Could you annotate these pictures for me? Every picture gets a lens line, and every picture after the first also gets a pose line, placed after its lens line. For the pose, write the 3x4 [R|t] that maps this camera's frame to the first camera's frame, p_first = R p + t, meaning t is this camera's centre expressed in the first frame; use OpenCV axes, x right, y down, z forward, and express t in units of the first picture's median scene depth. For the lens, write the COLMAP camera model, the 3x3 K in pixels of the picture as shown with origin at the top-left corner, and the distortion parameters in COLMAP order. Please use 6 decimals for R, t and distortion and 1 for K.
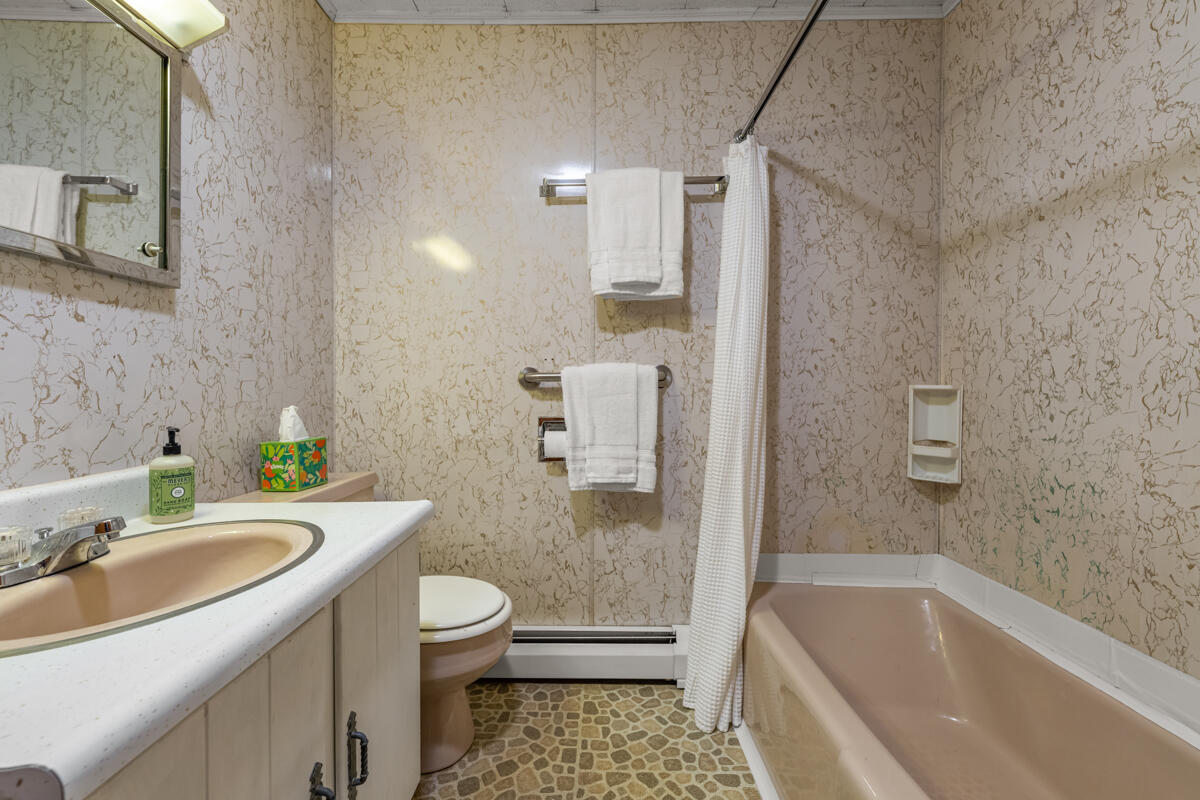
lens RADIAL K [[490.5, 0, 581.3], [0, 490.5, 388.8], [0, 0, 1]] dist [0.004695, -0.002127]
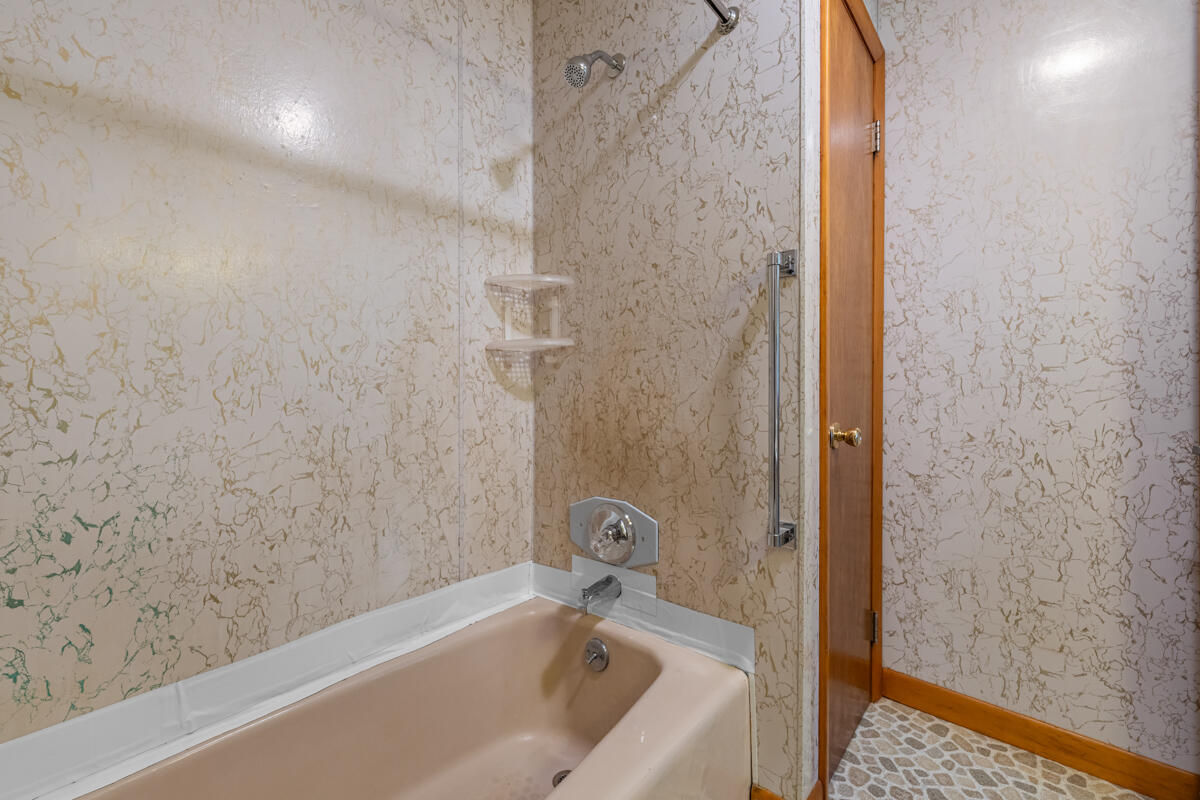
lens RADIAL K [[490.5, 0, 600.1], [0, 490.5, 395.4], [0, 0, 1]] dist [0.004695, -0.002127]
pose [[-0.774573, -0.006456, 0.632452, 0.011849], [0.008468, 0.999752, 0.020577, 0.016338], [-0.632428, 0.021294, -0.774326, 1.506632]]
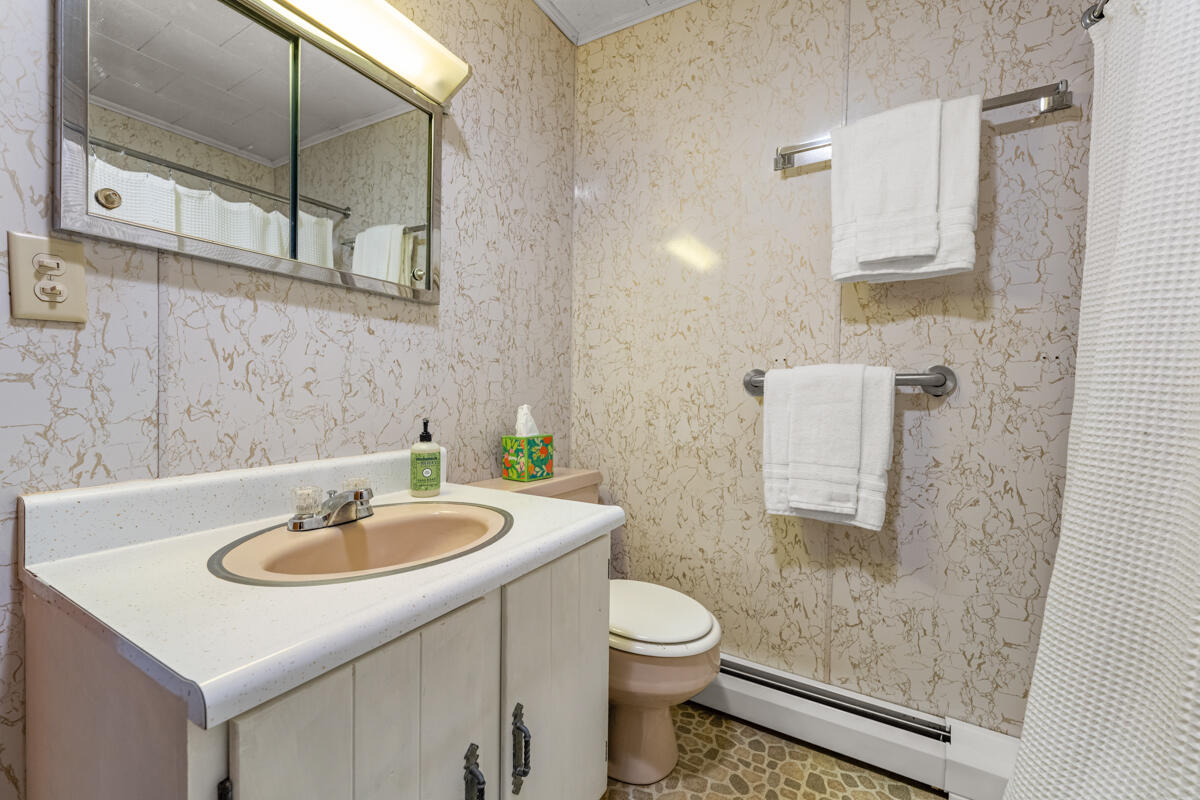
lens RADIAL K [[490.5, 0, 602.2], [0, 490.5, 398.4], [0, 0, 1]] dist [0.004695, -0.002127]
pose [[0.867609, 0.024986, -0.496619, 0.091626], [-0.019777, 0.999680, 0.015745, -0.000176], [0.496854, -0.003839, 0.867826, 0.100298]]
